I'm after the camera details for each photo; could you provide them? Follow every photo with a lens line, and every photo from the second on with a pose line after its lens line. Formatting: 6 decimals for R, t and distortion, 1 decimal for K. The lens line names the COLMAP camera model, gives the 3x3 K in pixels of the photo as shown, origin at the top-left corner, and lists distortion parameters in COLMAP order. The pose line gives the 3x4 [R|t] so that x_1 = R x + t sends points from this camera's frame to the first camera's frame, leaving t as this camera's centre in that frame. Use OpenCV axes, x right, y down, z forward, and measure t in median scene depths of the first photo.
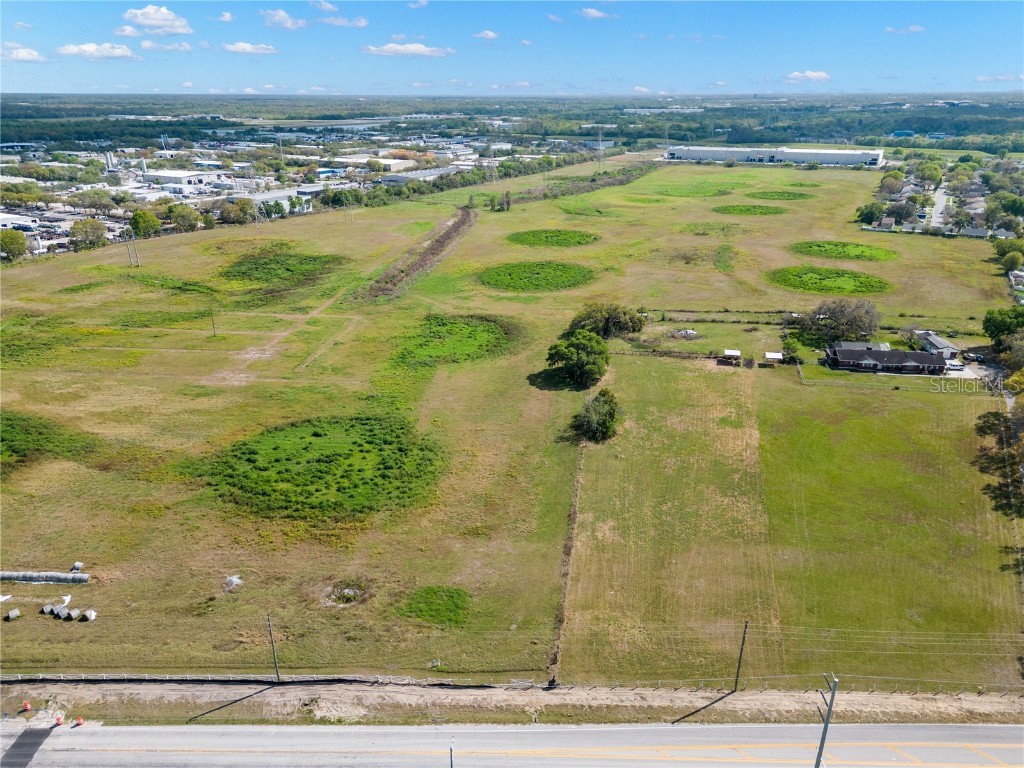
lens RADIAL K [[722.0, 0, 505.2], [0, 722.0, 384.1], [0, 0, 1]] dist [0.076538, -0.073203]
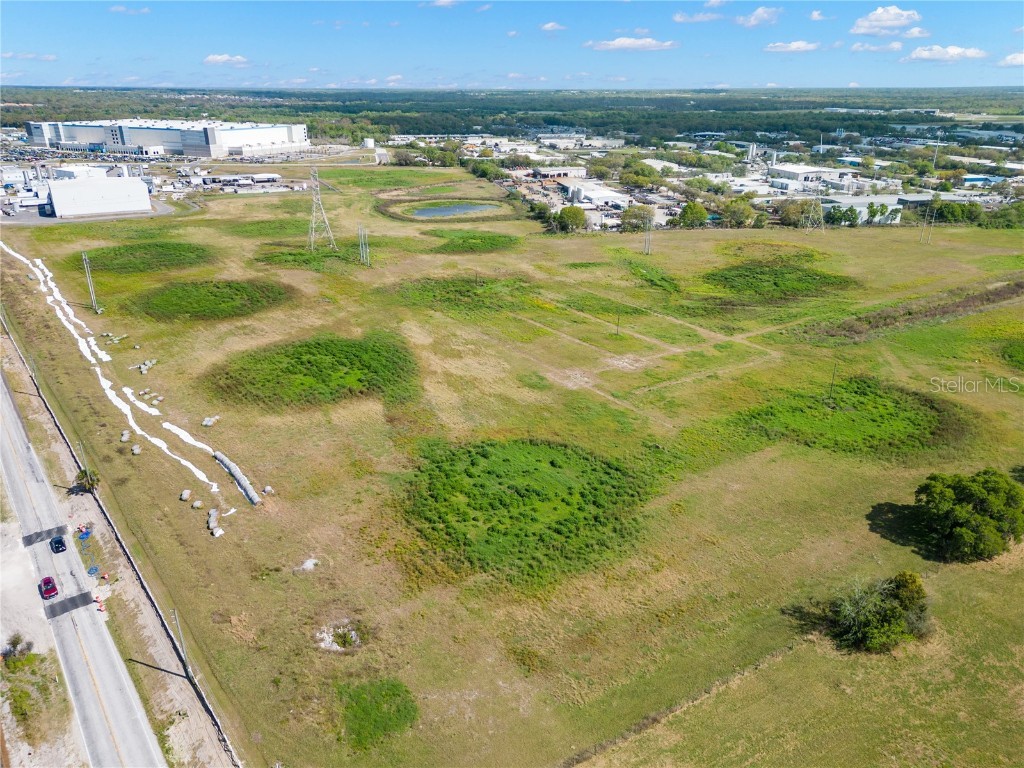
lens RADIAL K [[722.0, 0, 505.2], [0, 722.0, 384.1], [0, 0, 1]] dist [0.076538, -0.073203]
pose [[0.633085, 0.293959, -0.716094, 0.295789], [-0.288434, 0.948052, 0.134180, -0.119142], [0.718338, 0.121598, 0.684985, 0.309239]]
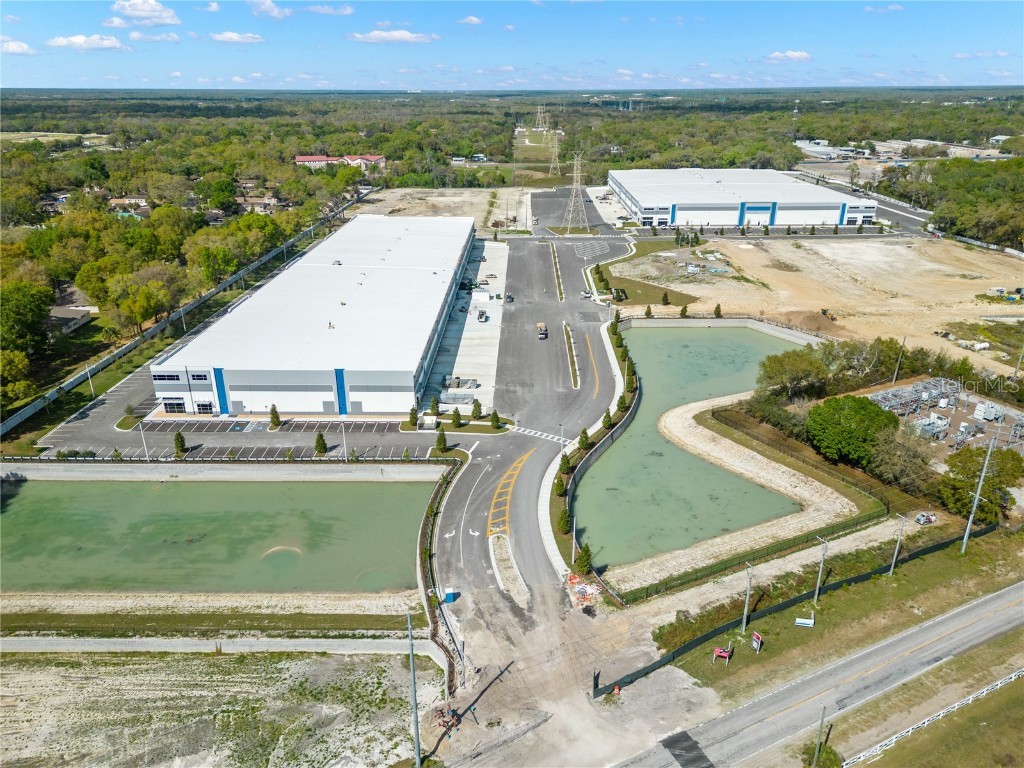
lens RADIAL K [[722.0, 0, 505.2], [0, 722.0, 384.1], [0, 0, 1]] dist [0.076538, -0.073203]
pose [[-0.886742, 0.180767, -0.425455, -0.184566], [-0.166174, 0.734196, 0.658287, -0.229153], [0.431364, 0.654430, -0.621004, 0.580152]]
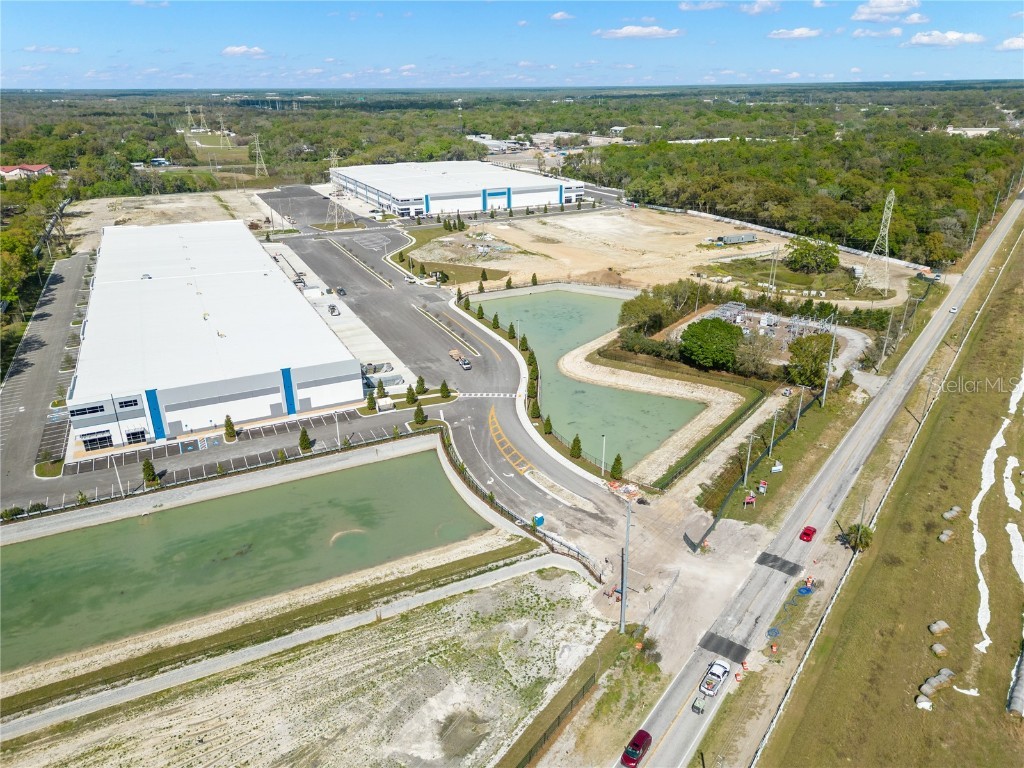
lens RADIAL K [[722.0, 0, 505.2], [0, 722.0, 384.1], [0, 0, 1]] dist [0.076538, -0.073203]
pose [[-0.579864, 0.318927, -0.749695, 0.133408], [-0.292753, 0.777169, 0.557049, -0.177294], [0.760298, 0.542488, -0.357286, 0.454061]]
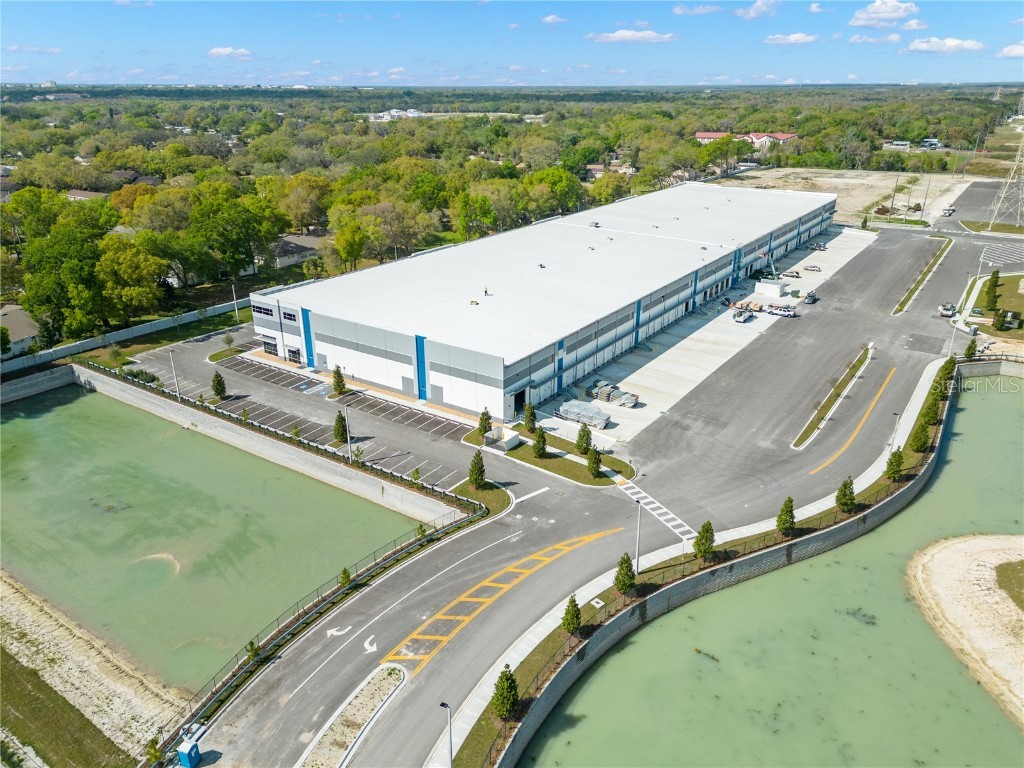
lens RADIAL K [[731.9, 0, 512.0], [0, 731.9, 384.0], [0, 0, 1]] dist [0.069680, -0.077375]
pose [[-0.994765, -0.032313, 0.096942, -0.536013], [0.043919, 0.721395, 0.691130, -0.030672], [-0.092266, 0.691770, -0.716199, 0.407687]]
